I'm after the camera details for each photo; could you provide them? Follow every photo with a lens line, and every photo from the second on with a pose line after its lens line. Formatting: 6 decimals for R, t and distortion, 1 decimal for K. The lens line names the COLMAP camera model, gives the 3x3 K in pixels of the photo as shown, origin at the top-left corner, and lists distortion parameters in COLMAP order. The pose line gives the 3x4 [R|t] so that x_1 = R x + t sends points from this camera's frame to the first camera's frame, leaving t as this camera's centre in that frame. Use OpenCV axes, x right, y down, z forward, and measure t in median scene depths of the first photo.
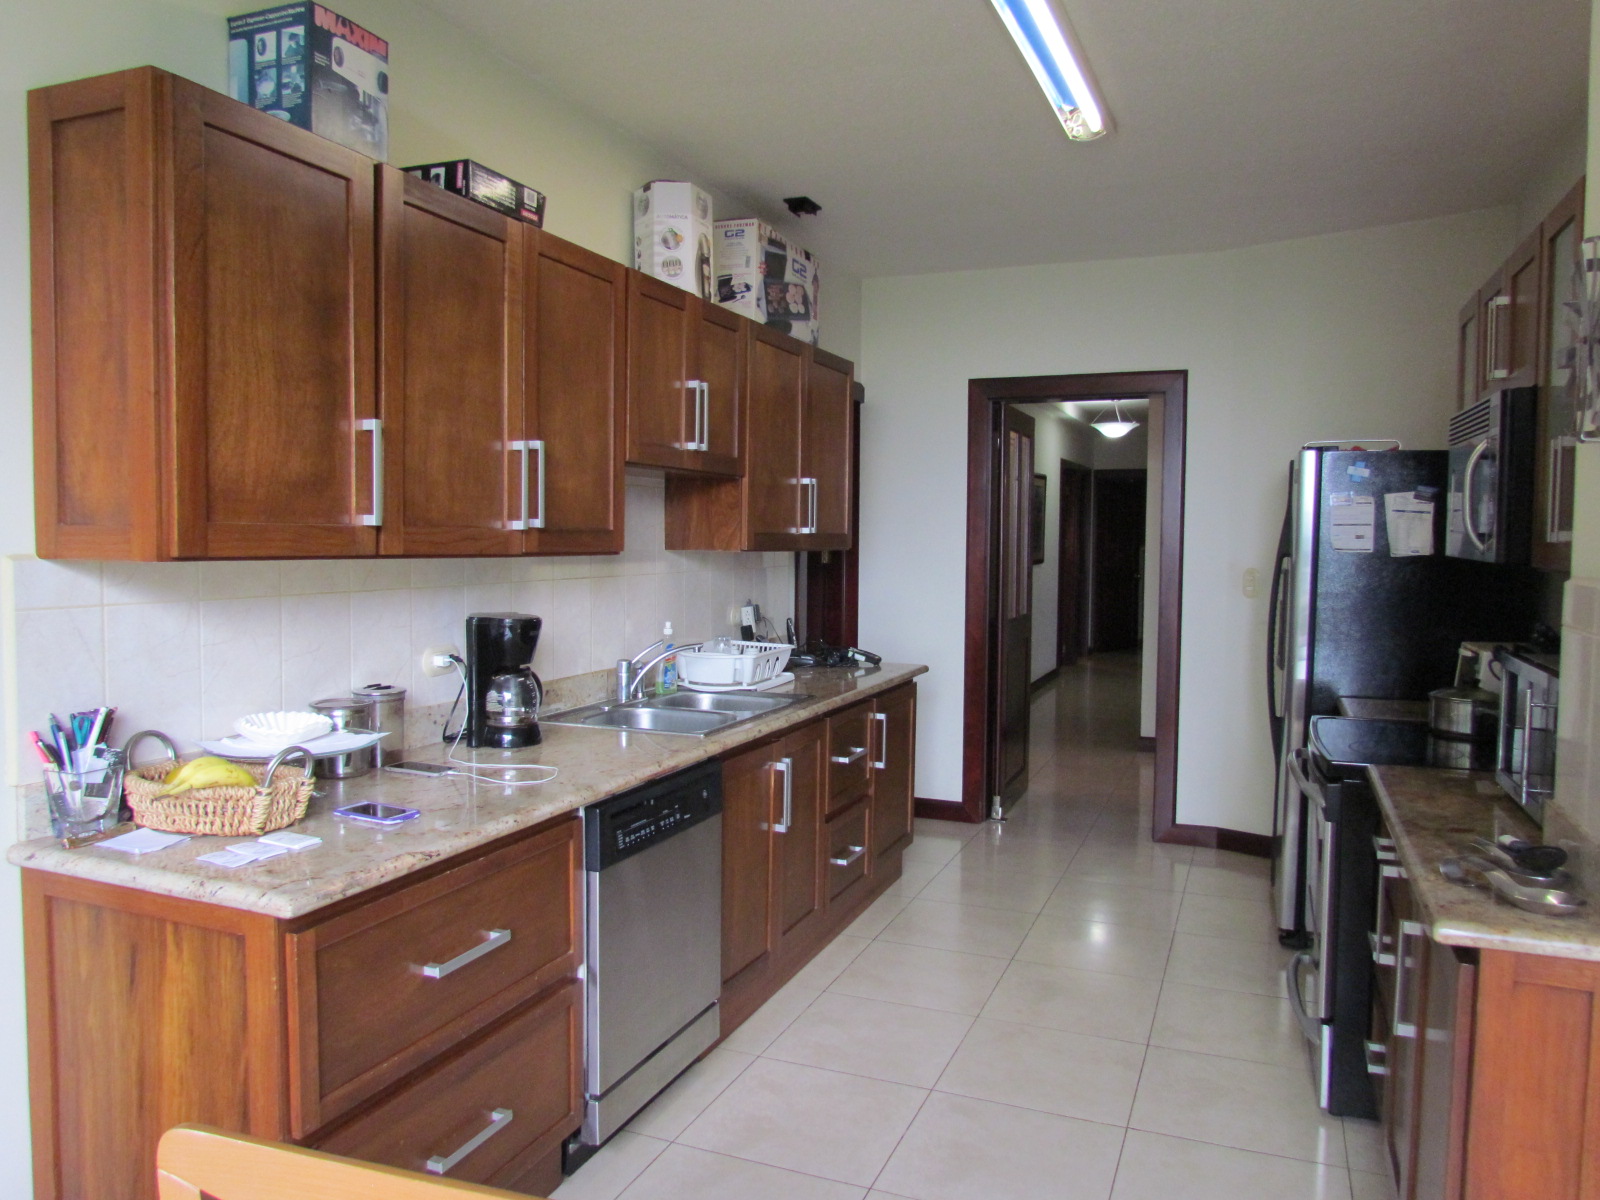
lens RADIAL K [[1149.2, 0, 795.0], [0, 1149.2, 596.8], [0, 0, 1]] dist [0.003488, -0.000452]
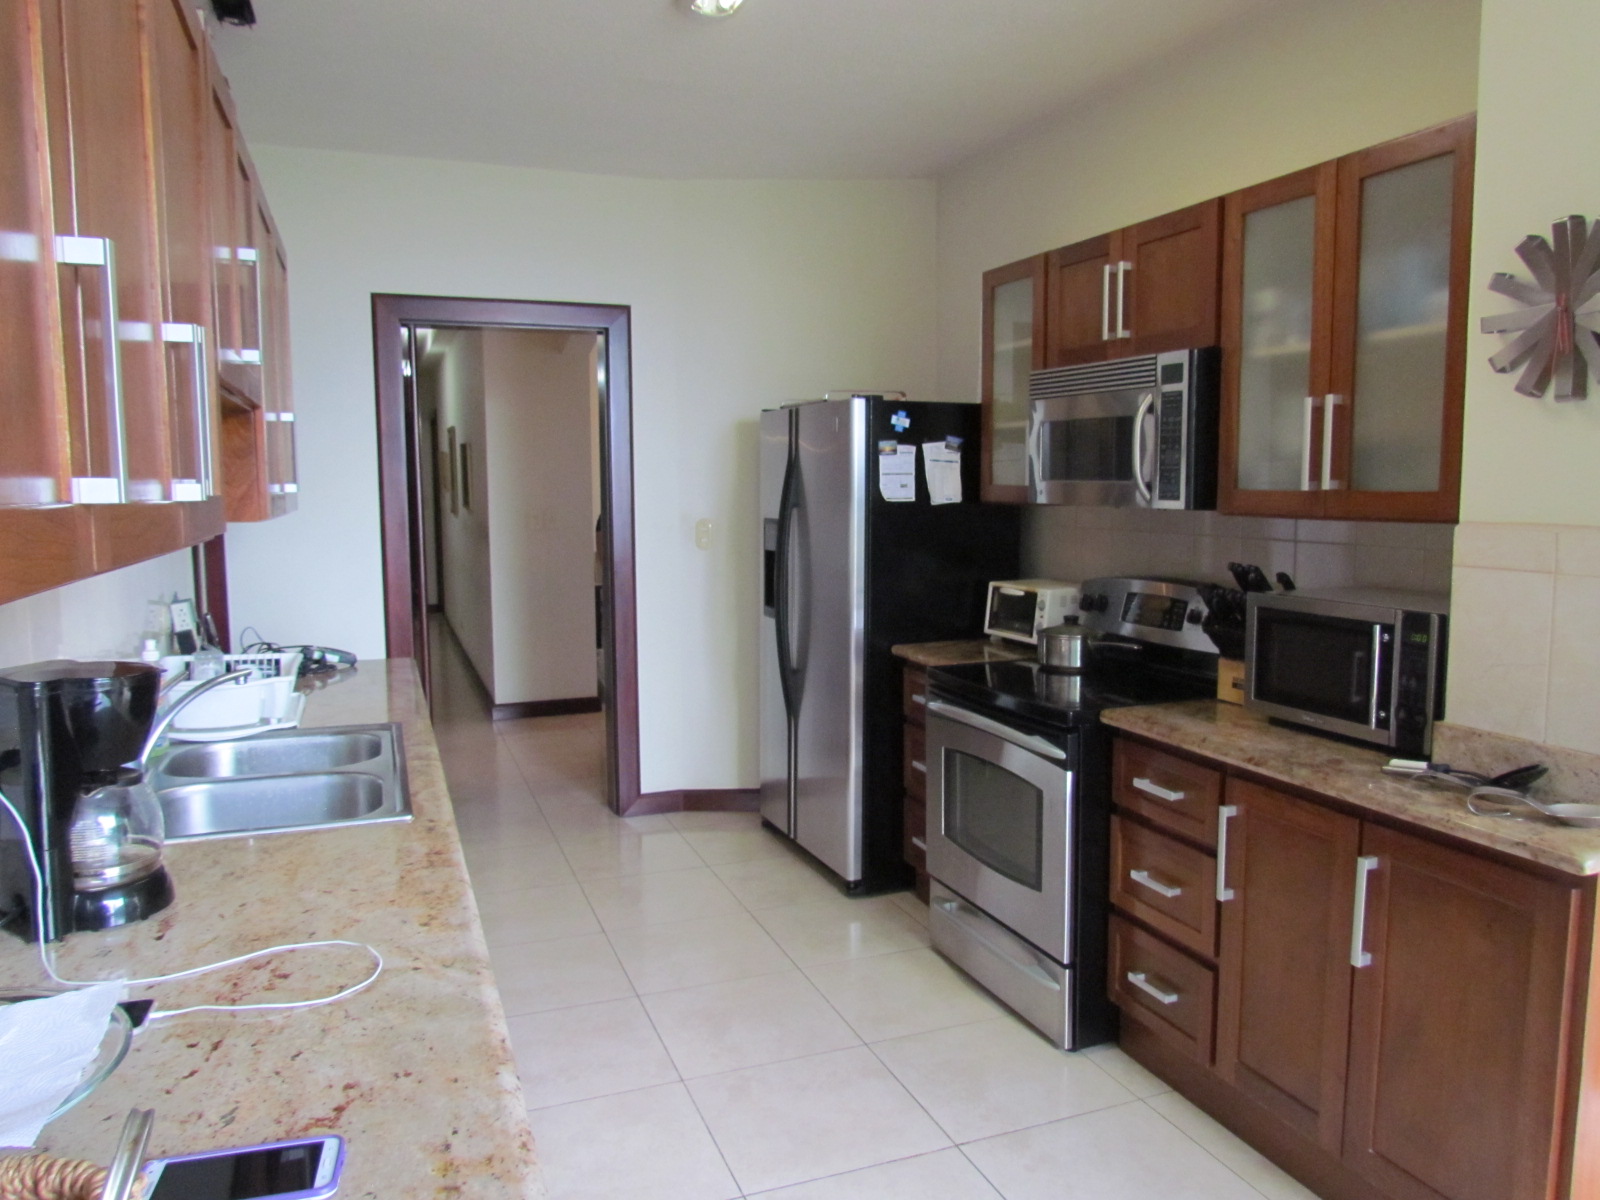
lens RADIAL K [[1149.2, 0, 798.6], [0, 1149.2, 598.6], [0, 0, 1]] dist [0.003488, -0.000452]
pose [[0.731669, -0.081932, 0.676719, -0.280082], [0.050058, 0.996528, 0.066529, -0.025381], [-0.679820, -0.014802, 0.733230, 0.320131]]
